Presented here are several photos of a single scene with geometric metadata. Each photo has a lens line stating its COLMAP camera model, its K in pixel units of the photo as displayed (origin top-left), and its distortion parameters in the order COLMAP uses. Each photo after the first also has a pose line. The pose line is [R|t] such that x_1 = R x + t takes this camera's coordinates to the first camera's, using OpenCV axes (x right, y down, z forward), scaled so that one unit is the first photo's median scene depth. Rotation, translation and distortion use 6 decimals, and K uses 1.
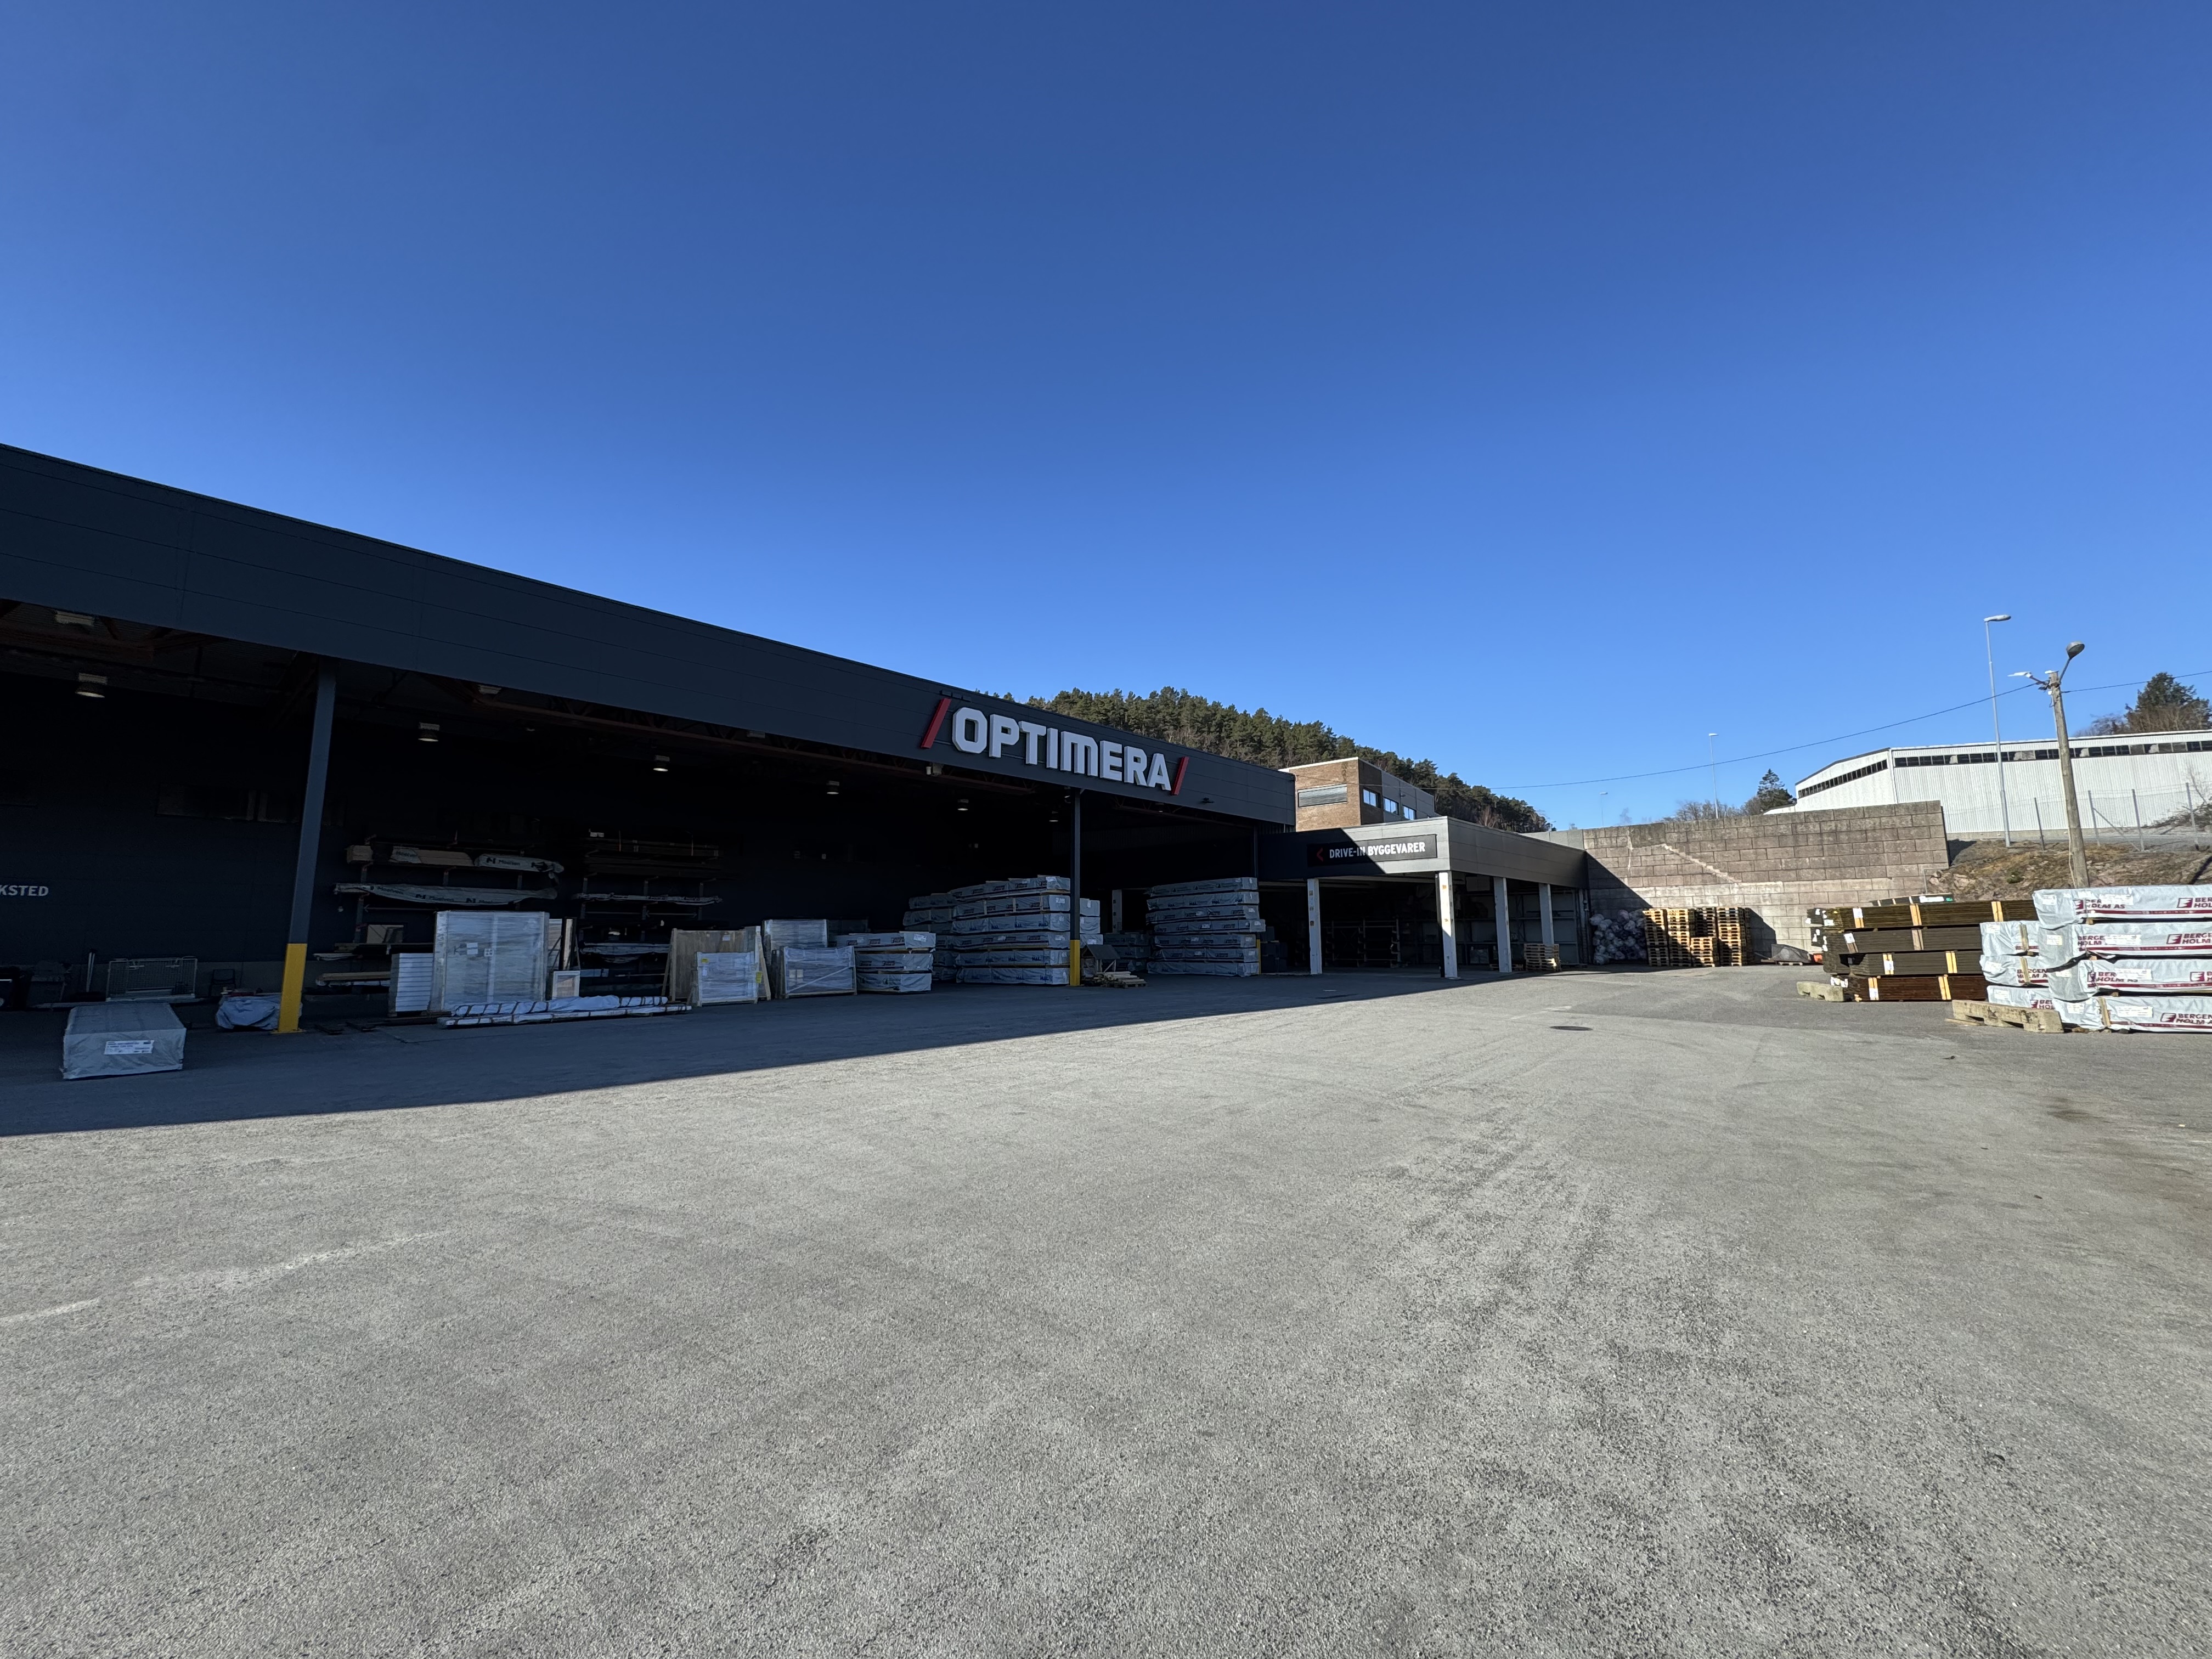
lens RADIAL K [[879.4, 0, 1107.8], [0, 879.4, 824.9], [0, 0, 1]] dist [-0.001093, 0.000290]
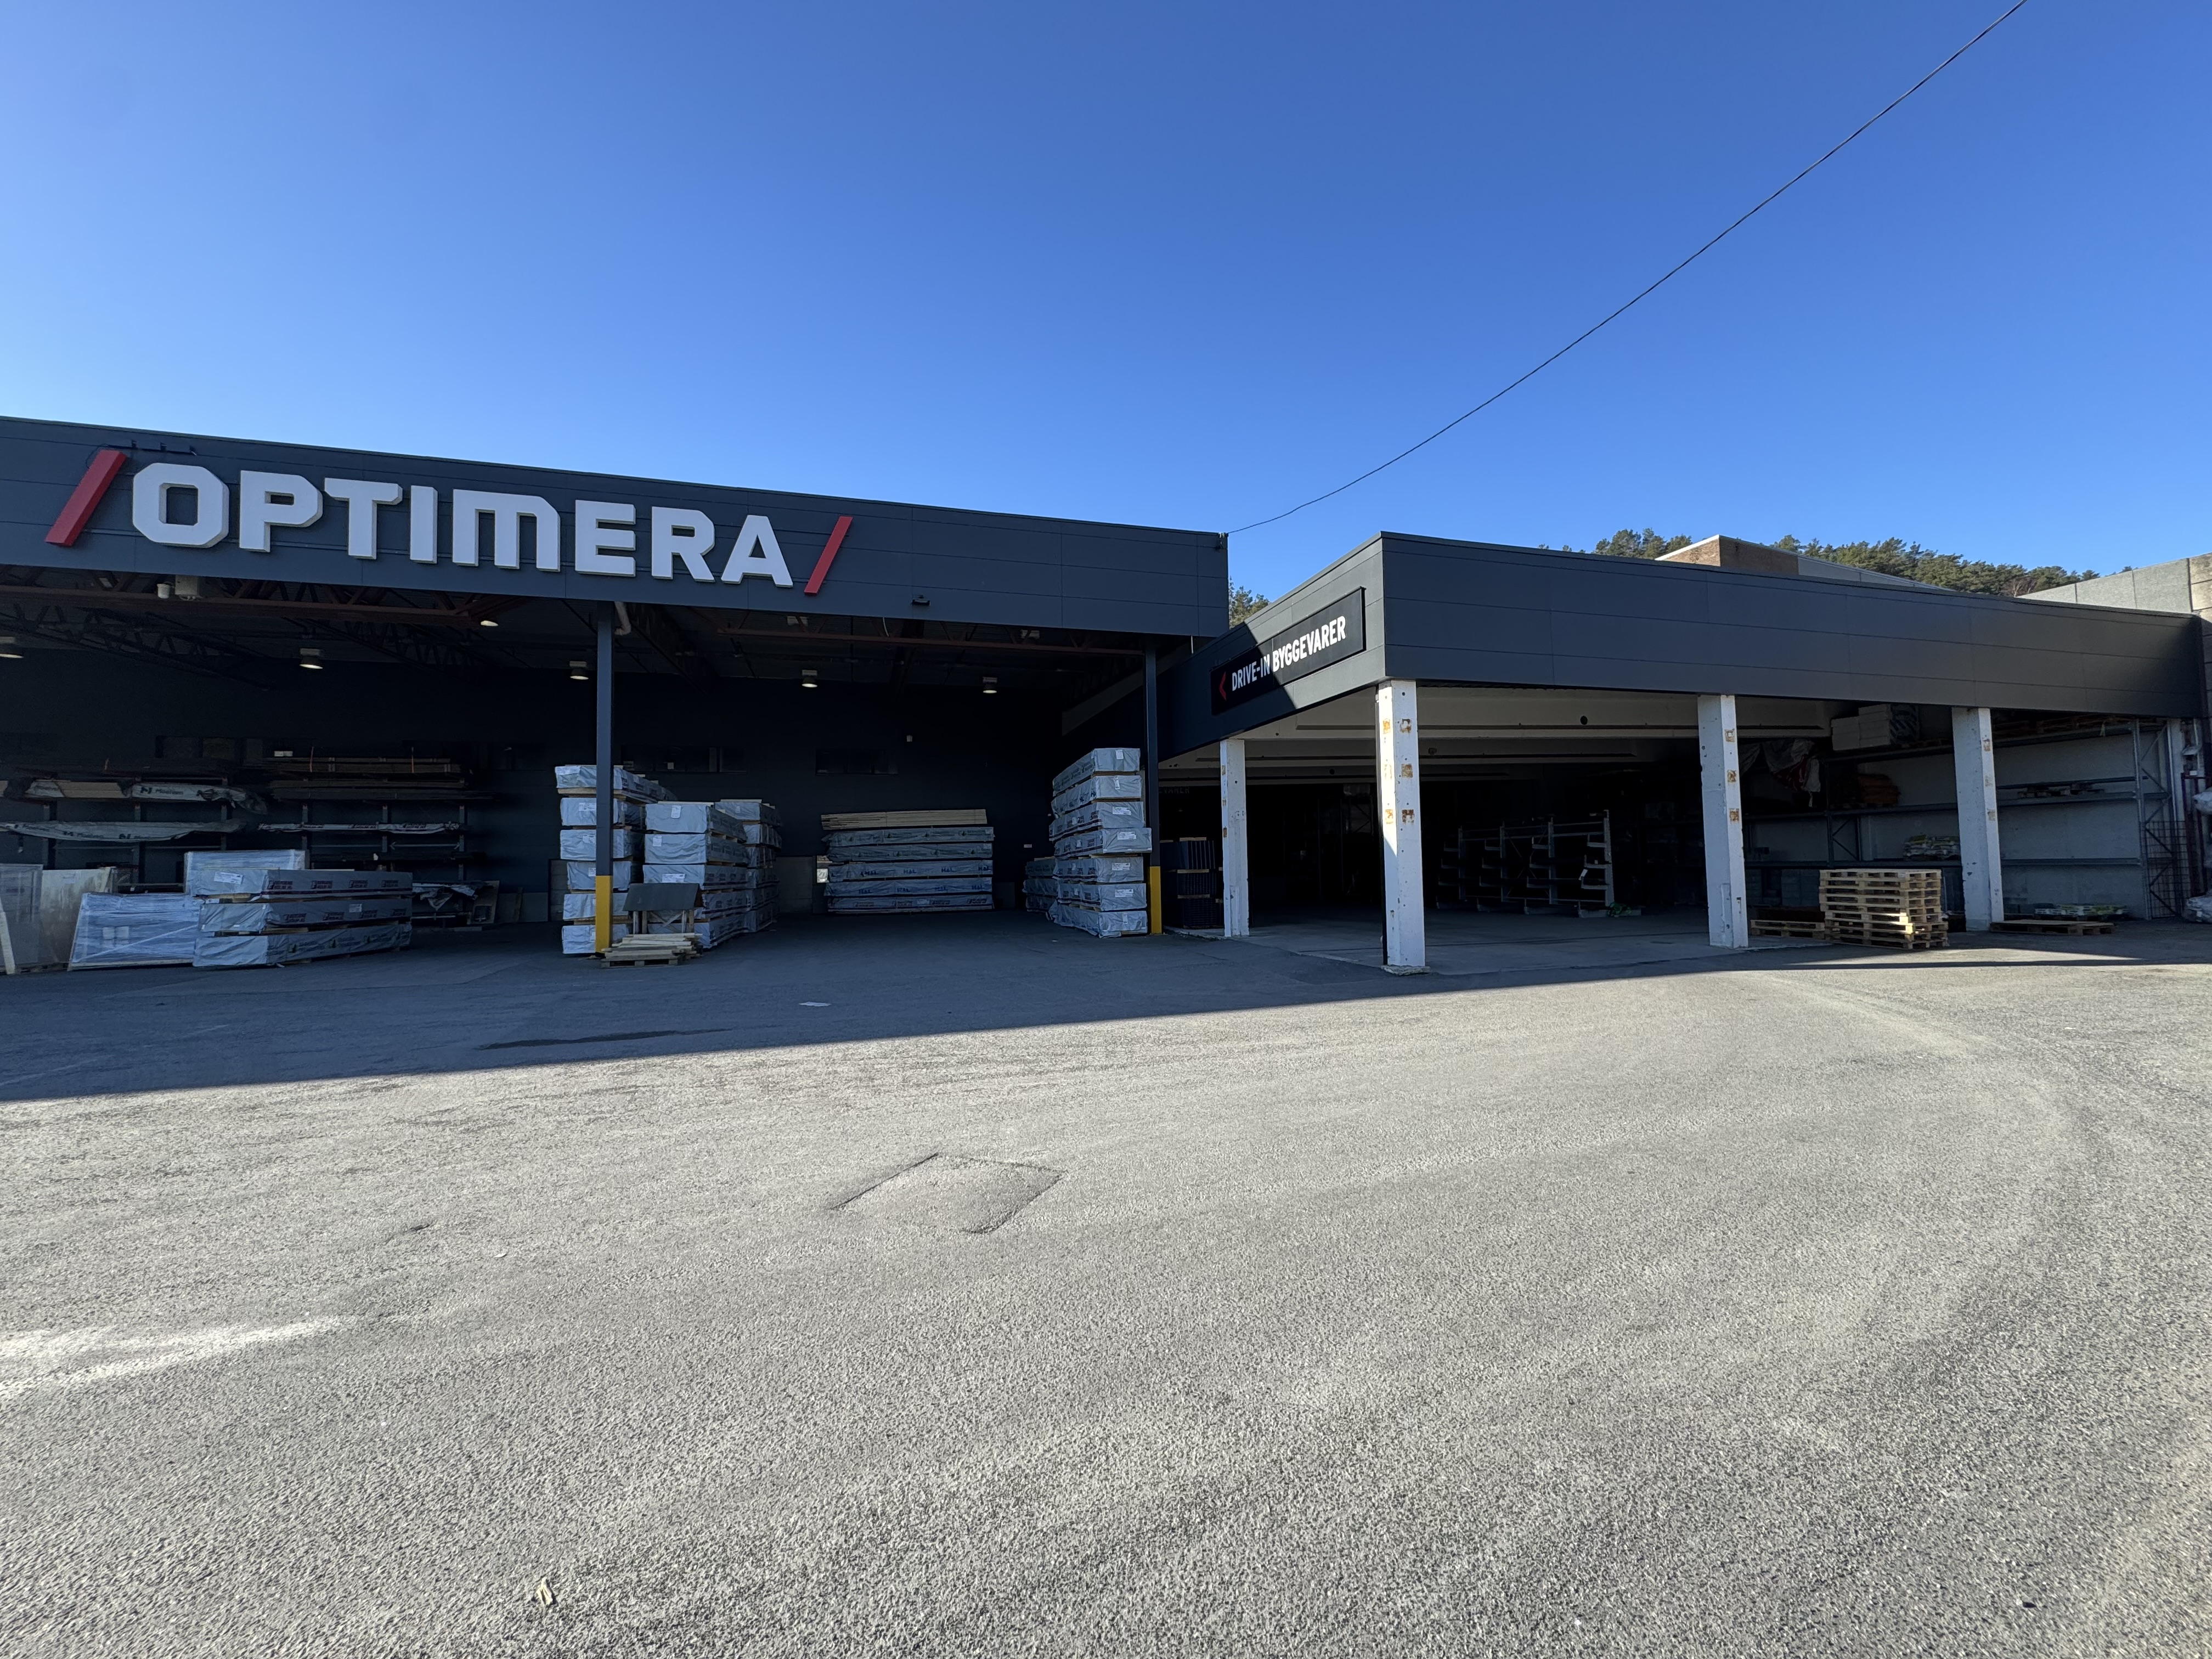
lens RADIAL K [[878.1, 0, 1109.6], [0, 878.1, 825.1], [0, 0, 1]] dist [-0.001049, 0.000299]
pose [[0.857309, -0.035031, -0.513609, 0.642990], [0.080827, 0.994468, 0.067087, 0.106166], [0.508418, -0.099028, 0.855398, 0.837199]]
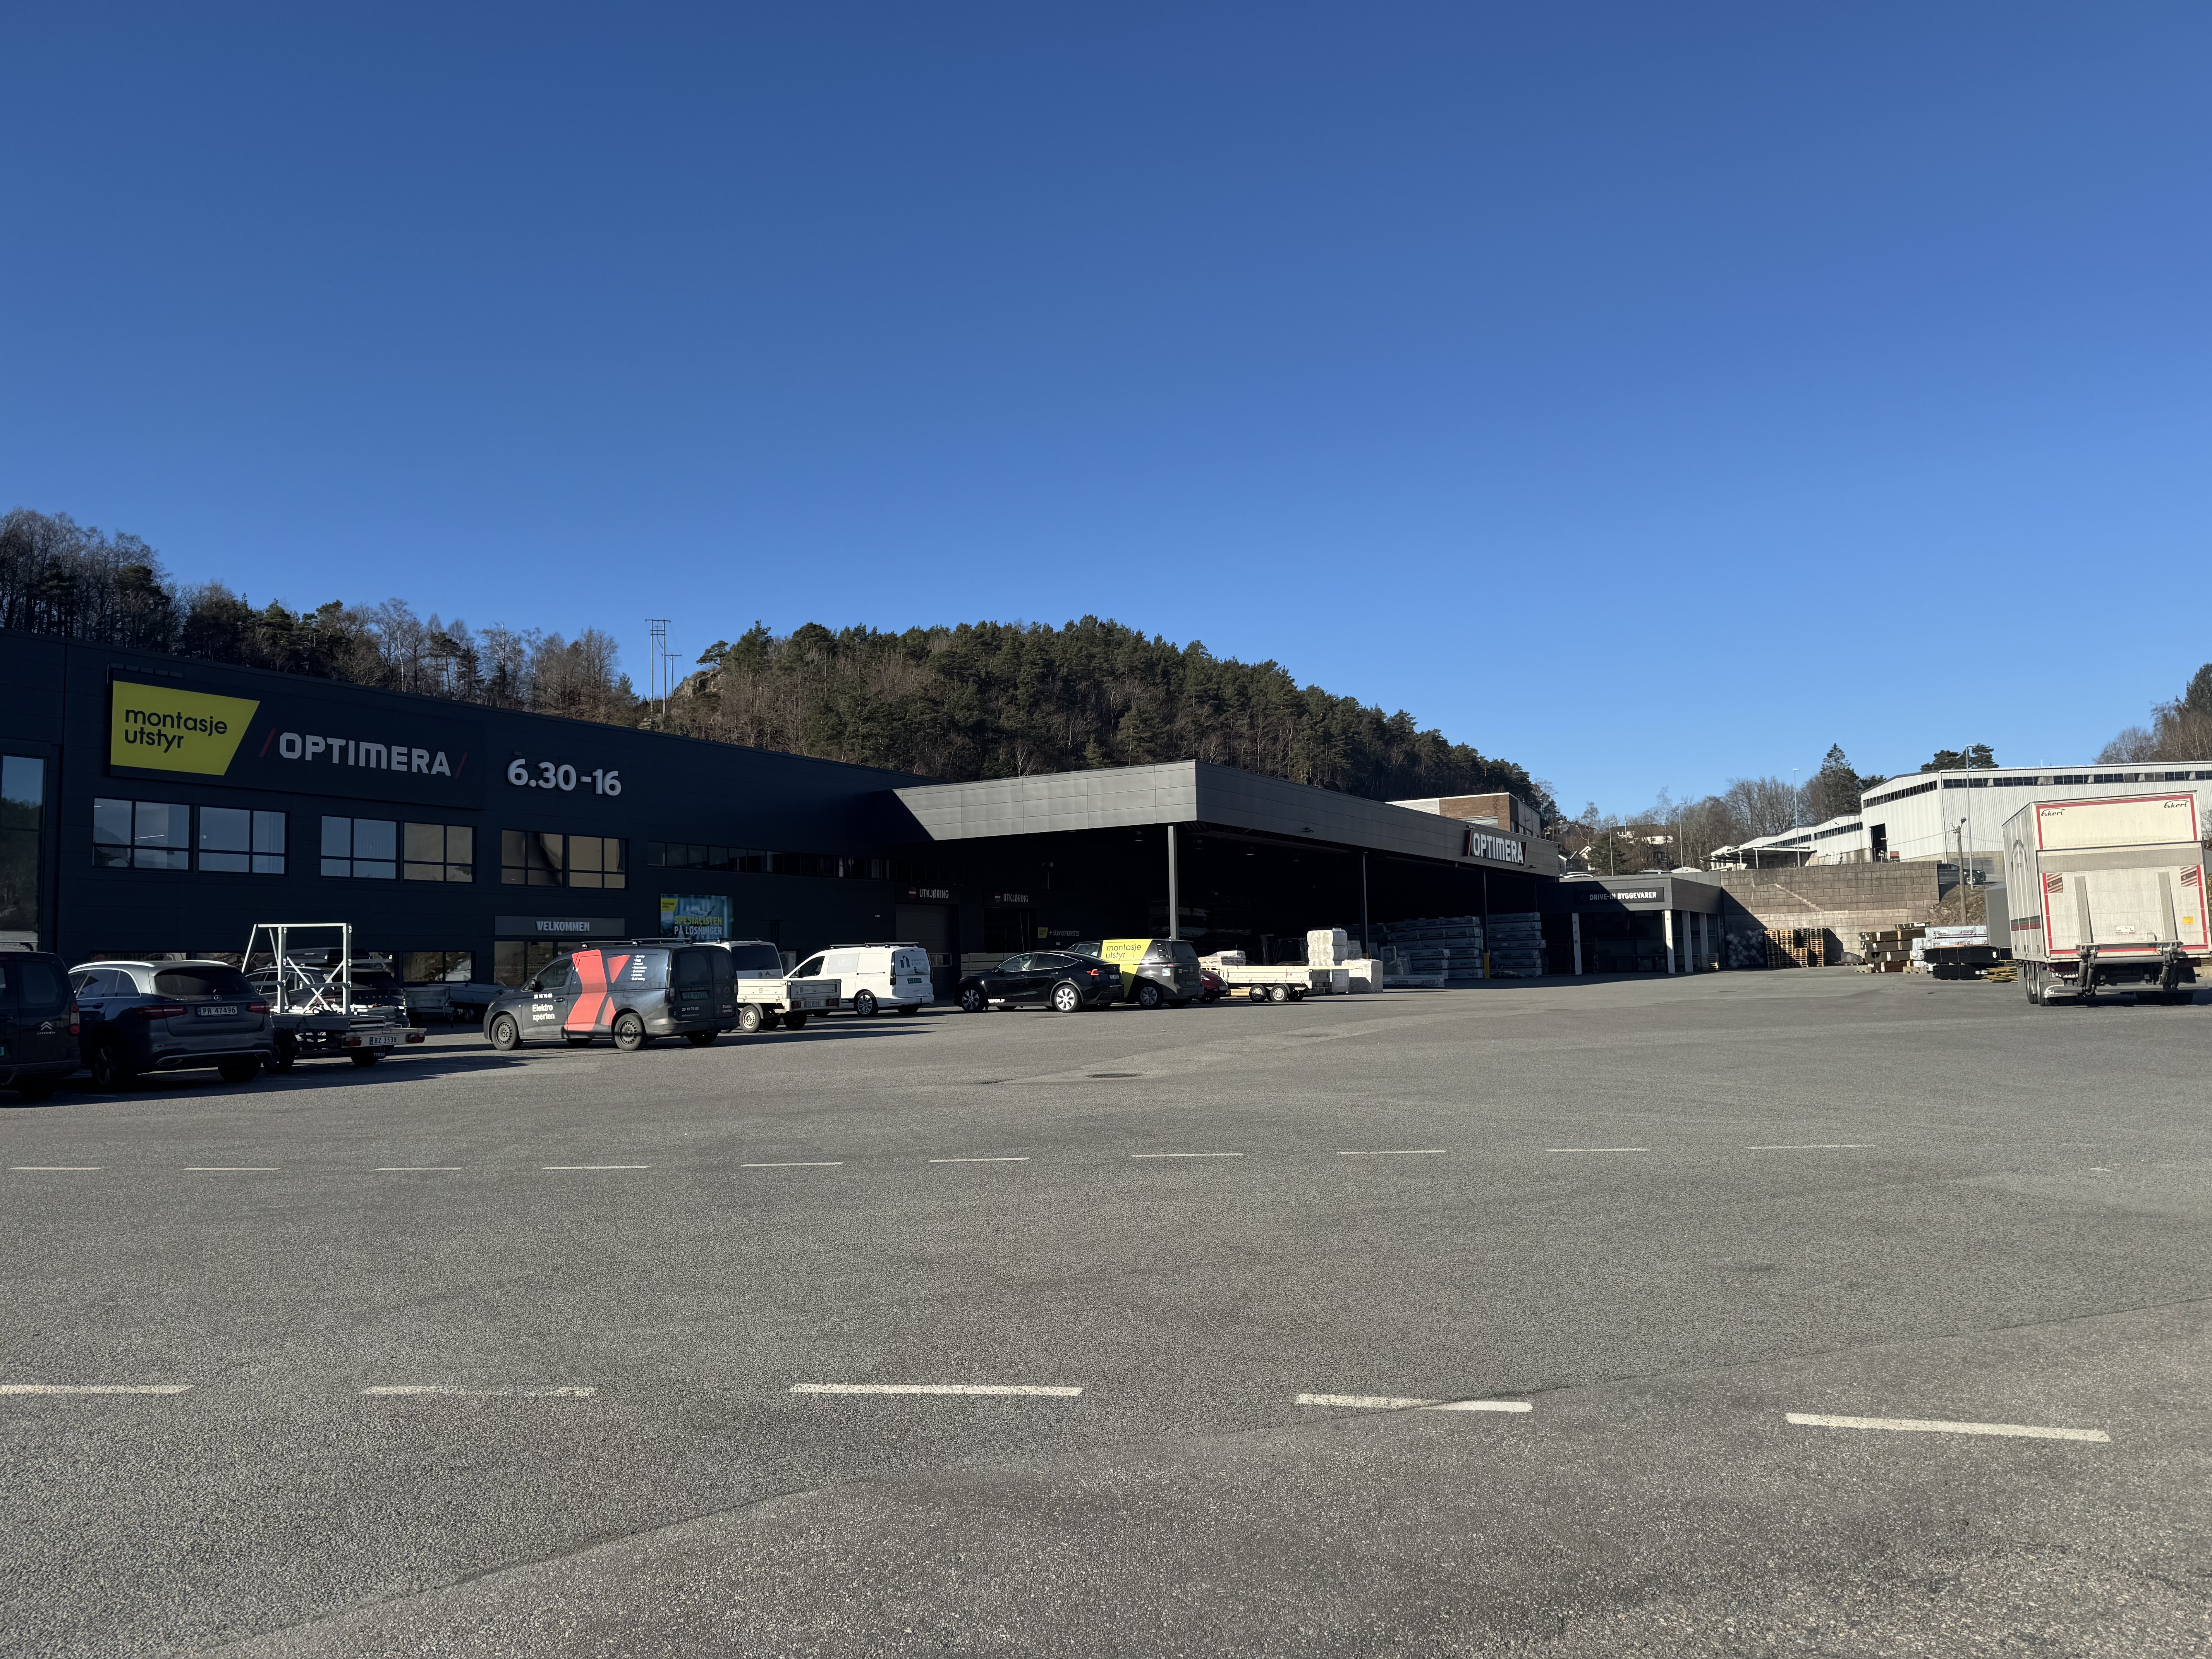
lens RADIAL K [[1537.6, 0, 1119.7], [0, 1537.6, 839.2], [0, 0, 1]] dist [0.118139, -0.178787]
pose [[0.975853, 0.000363, 0.218429, -1.728203], [-0.009637, 0.999096, 0.041397, -0.261414], [-0.218217, -0.042503, 0.974974, -2.227865]]
